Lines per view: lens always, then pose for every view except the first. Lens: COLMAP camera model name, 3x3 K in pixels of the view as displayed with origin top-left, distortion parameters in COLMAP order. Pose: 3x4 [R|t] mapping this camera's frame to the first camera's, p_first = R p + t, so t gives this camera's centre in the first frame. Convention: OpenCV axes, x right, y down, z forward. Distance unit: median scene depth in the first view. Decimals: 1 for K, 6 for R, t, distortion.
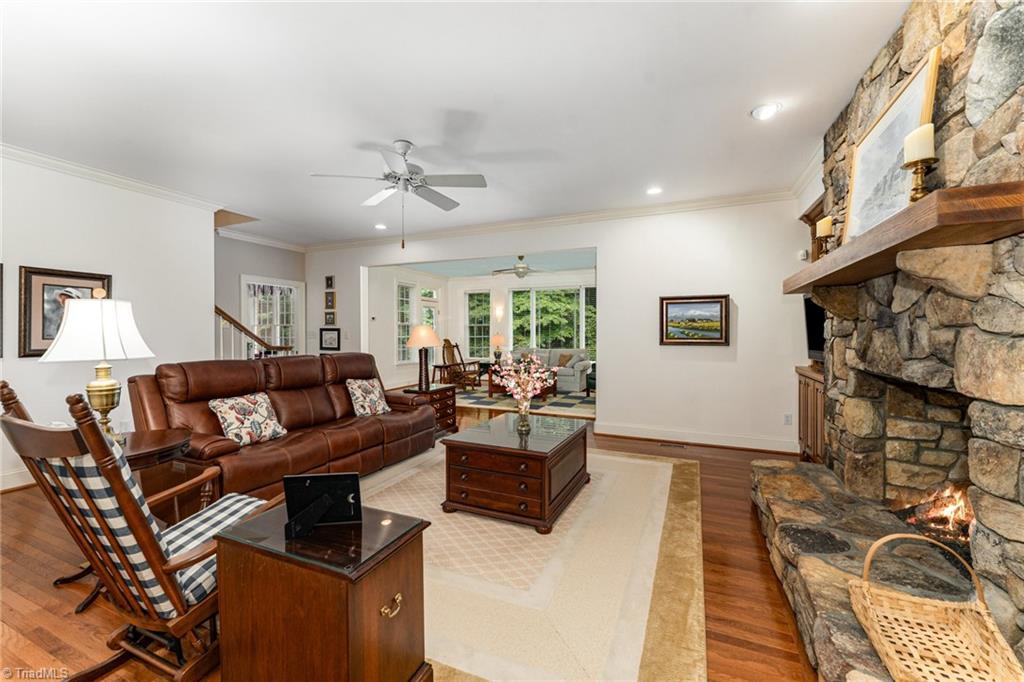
lens RADIAL K [[419.1, 0, 512.1], [0, 419.1, 336.0], [0, 0, 1]] dist [-0.000174, 0.000565]
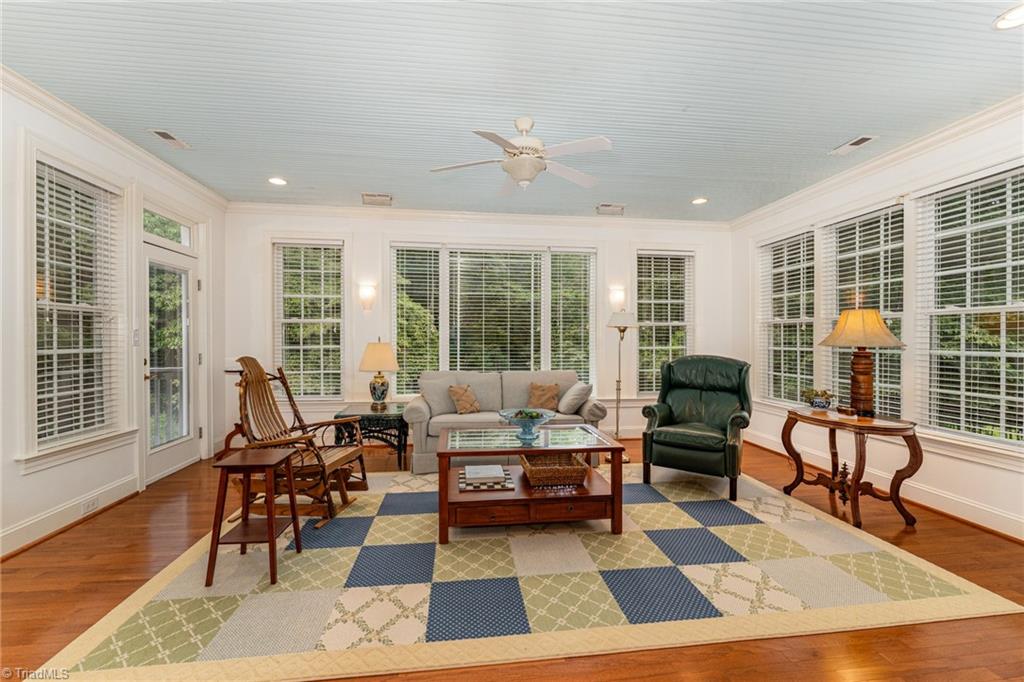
lens RADIAL K [[419.1, 0, 507.6], [0, 419.1, 341.9], [0, 0, 1]] dist [-0.000174, 0.000565]
pose [[0.862908, 0.000684, 0.505361, -0.127118], [0.003626, 0.999965, -0.007544, -0.000014], [-0.505348, 0.008342, 0.862875, 0.535538]]
